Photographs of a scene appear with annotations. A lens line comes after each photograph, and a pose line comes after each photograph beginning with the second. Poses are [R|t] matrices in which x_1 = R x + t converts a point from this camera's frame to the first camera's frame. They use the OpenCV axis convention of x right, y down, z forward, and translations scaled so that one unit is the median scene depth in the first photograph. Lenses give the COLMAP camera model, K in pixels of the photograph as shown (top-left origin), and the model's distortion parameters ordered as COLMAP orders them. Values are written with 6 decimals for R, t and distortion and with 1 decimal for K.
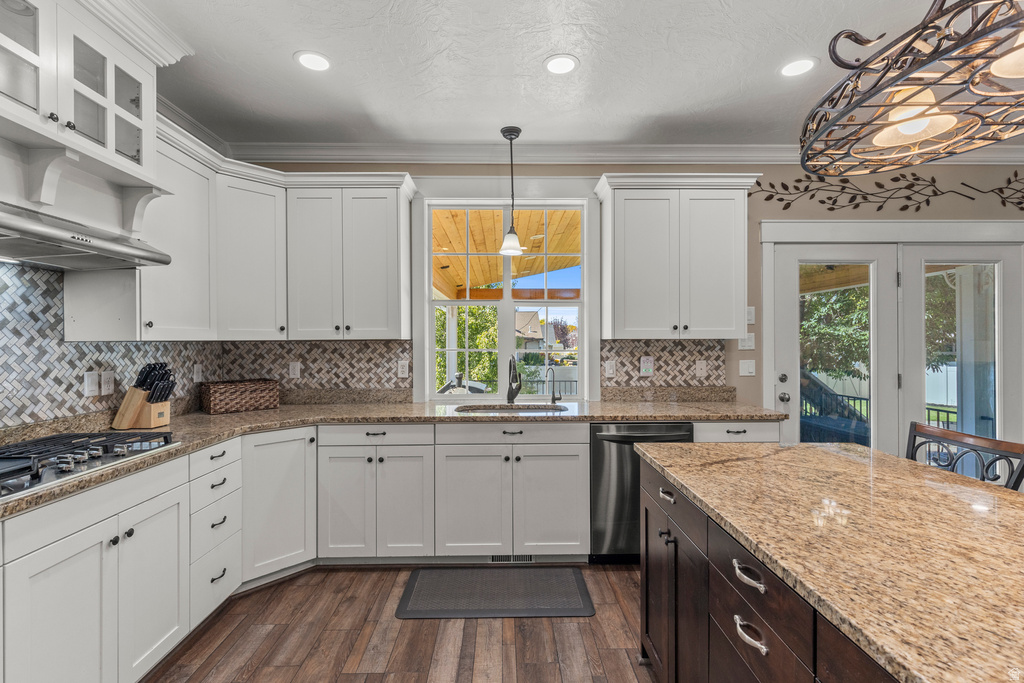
lens RADIAL K [[472.1, 0, 512.6], [0, 472.1, 339.6], [0, 0, 1]] dist [0.008844, -0.003000]
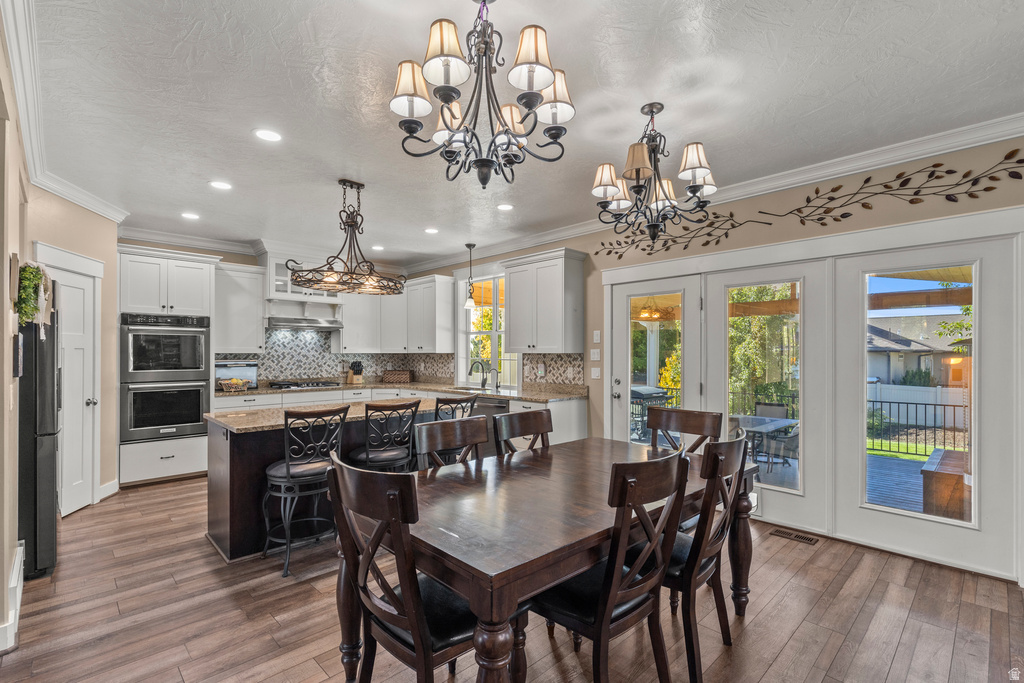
lens RADIAL K [[472.1, 0, 513.2], [0, 472.1, 352.2], [0, 0, 1]] dist [0.008844, -0.003000]
pose [[0.680231, 0.001730, -0.732996, 1.534262], [-0.000450, 0.999998, 0.001943, -0.007756], [0.732998, -0.000992, 0.680230, -0.181458]]
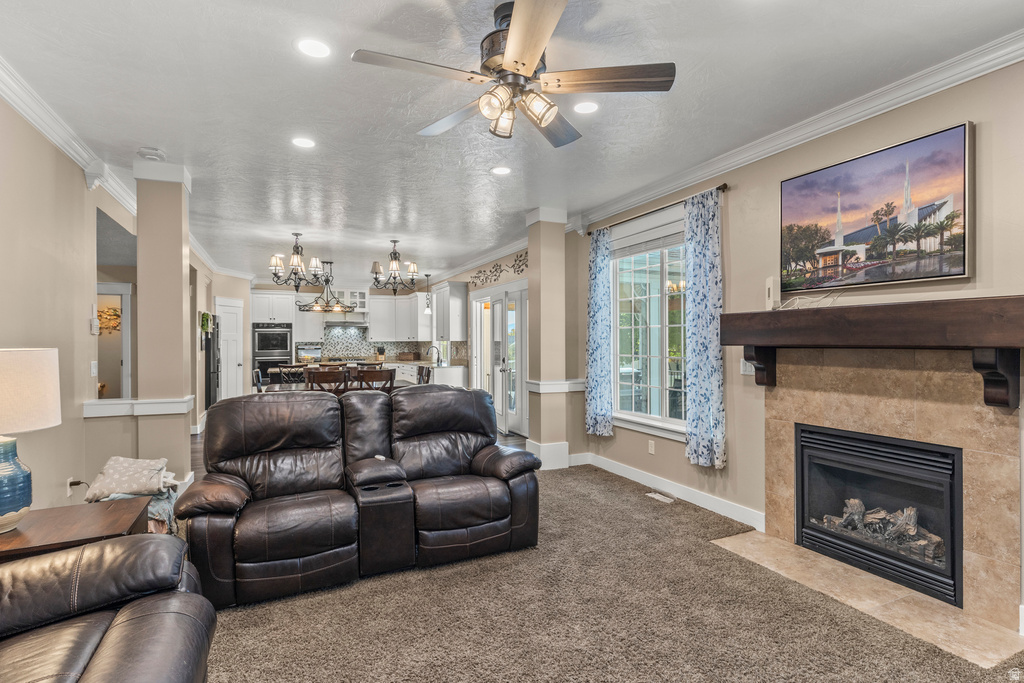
lens RADIAL K [[516.9, 0, 508.0], [0, 516.9, 340.1], [0, 0, 1]] dist [0.001188, -0.000711]
pose [[0.384257, 0.001858, -0.923224, 3.383904], [0.005152, 0.999978, 0.004157, -0.020707], [0.923212, -0.006354, 0.384239, 0.175917]]
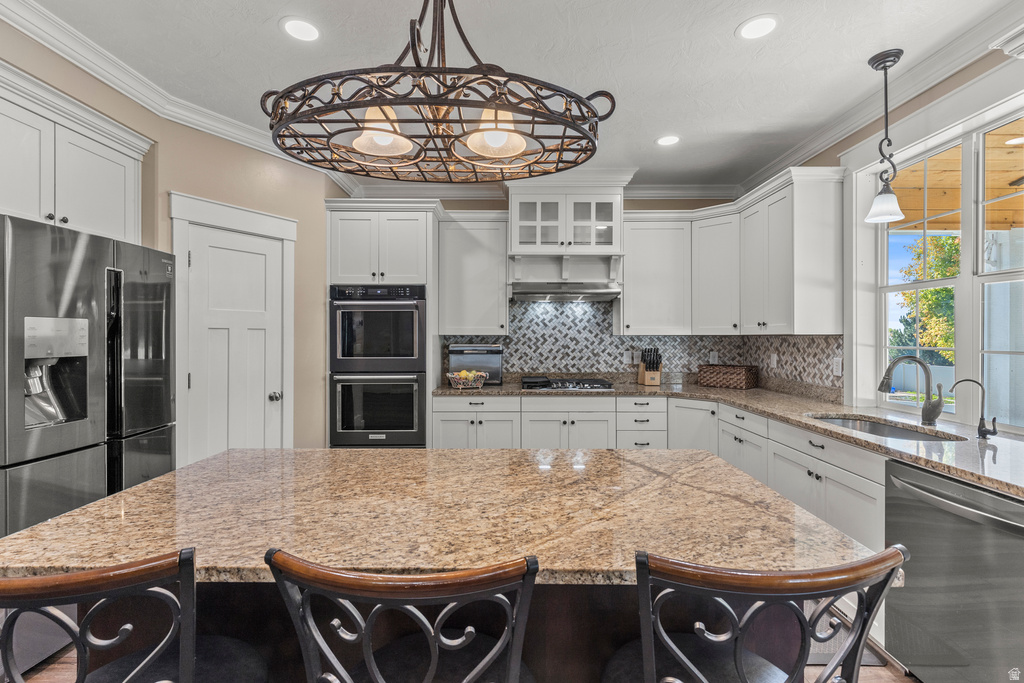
lens RADIAL K [[472.1, 0, 510.9], [0, 472.1, 334.7], [0, 0, 1]] dist [0.008844, -0.003000]
pose [[-0.030098, 0.001468, -0.999546, 0.774397], [0.002299, 0.999996, 0.001399, -0.002425], [0.999544, -0.002256, -0.030101, 0.429330]]
